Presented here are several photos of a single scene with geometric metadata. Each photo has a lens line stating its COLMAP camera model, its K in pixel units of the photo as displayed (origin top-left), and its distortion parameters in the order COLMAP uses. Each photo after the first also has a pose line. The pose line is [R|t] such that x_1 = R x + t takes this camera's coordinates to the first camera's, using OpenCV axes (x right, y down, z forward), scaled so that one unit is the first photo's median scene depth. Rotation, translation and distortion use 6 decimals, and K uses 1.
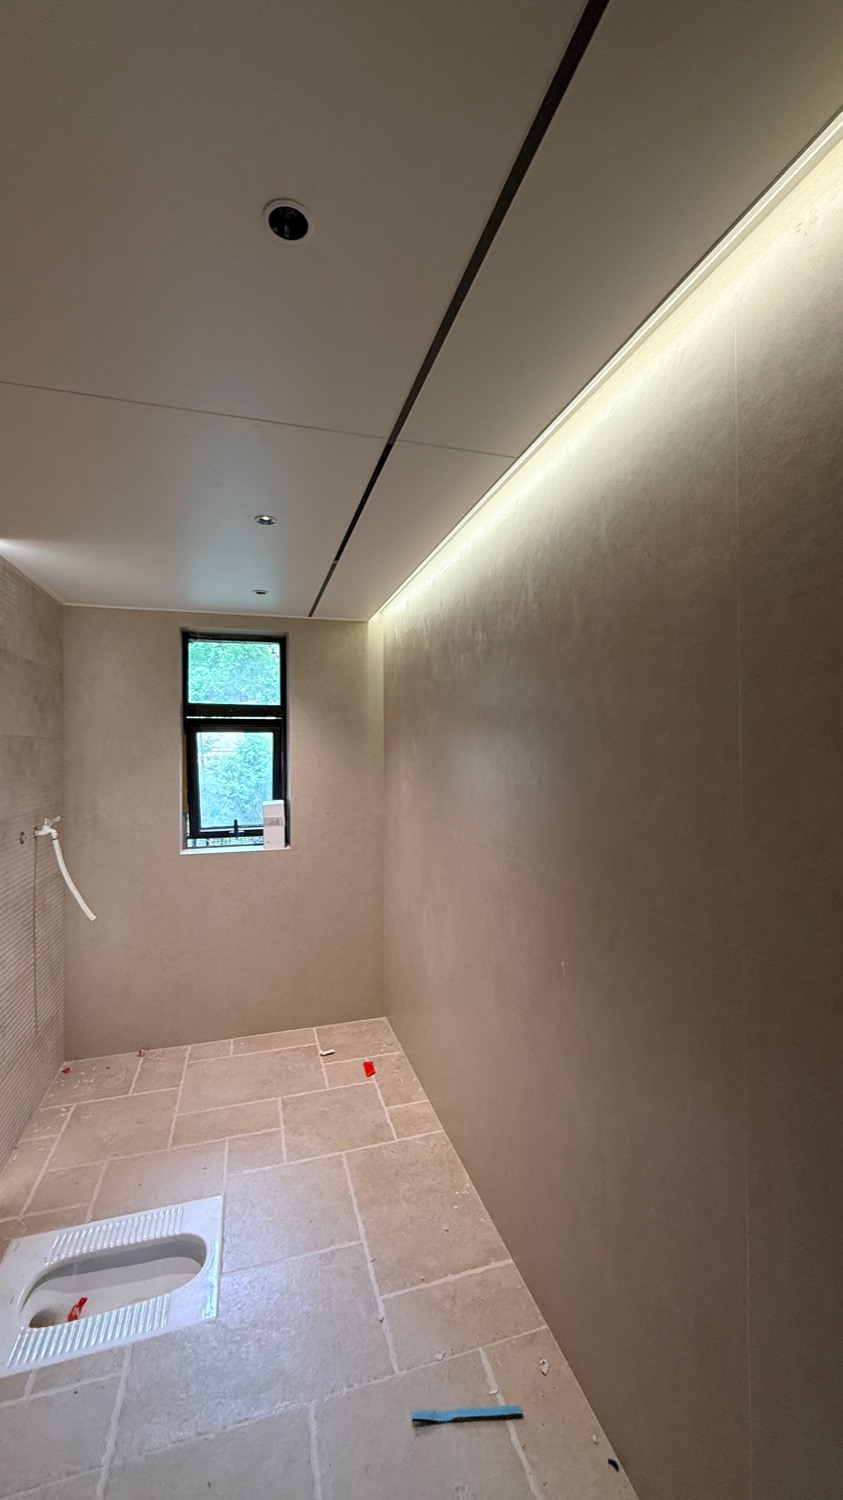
lens RADIAL K [[597.5, 0, 422.0], [0, 597.5, 746.5], [0, 0, 1]] dist [-0.000013, 0.000880]
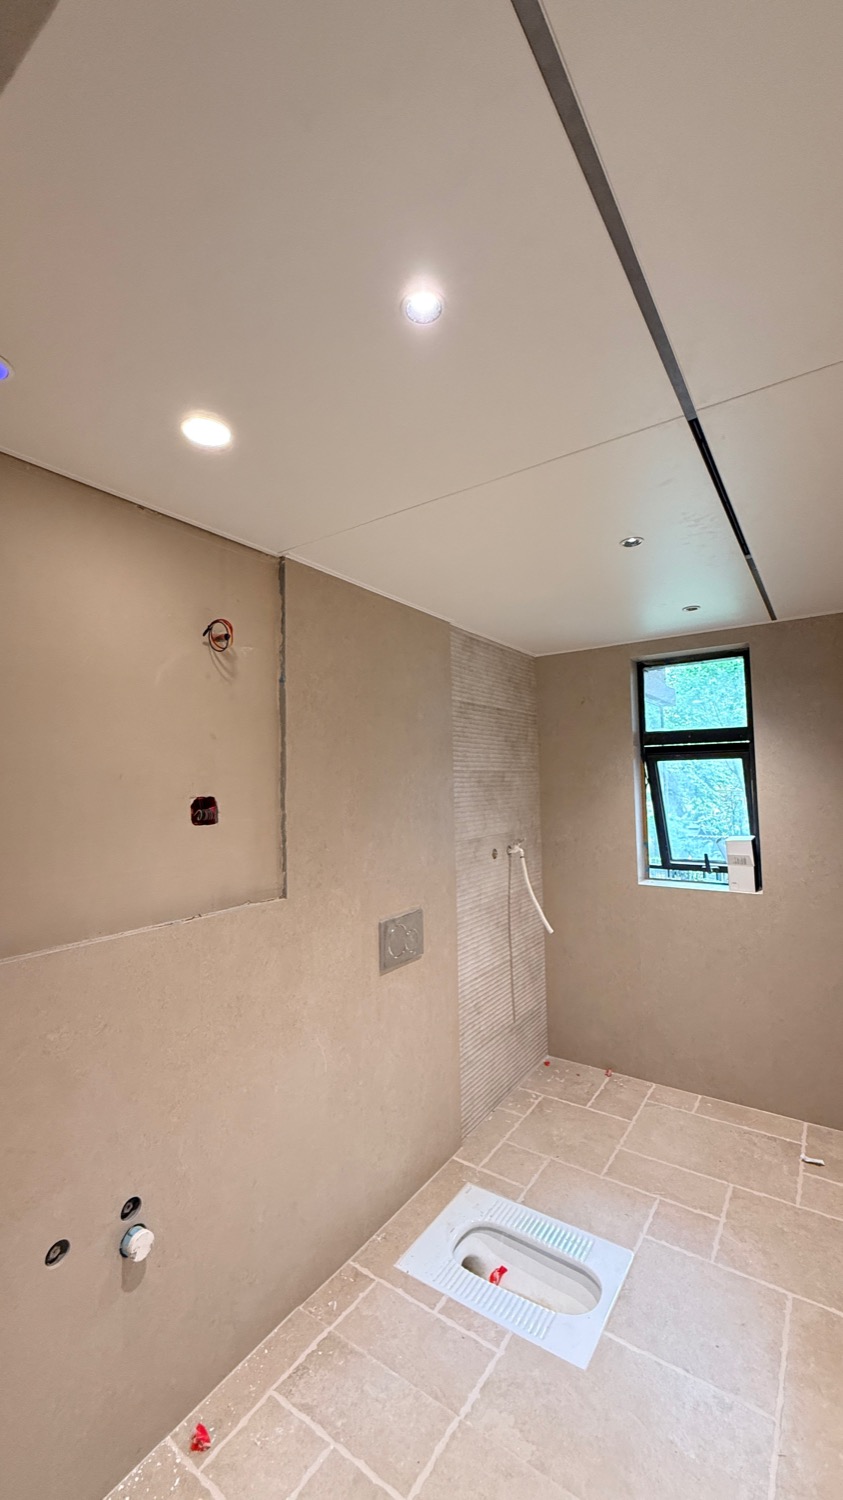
lens RADIAL K [[597.5, 0, 422.0], [0, 597.5, 746.5], [0, 0, 1]] dist [-0.000013, 0.000880]
pose [[0.626552, -0.049961, -0.777777, 0.165957], [0.019626, 0.998638, -0.048337, -0.008560], [0.779133, 0.015021, 0.626679, 0.093128]]
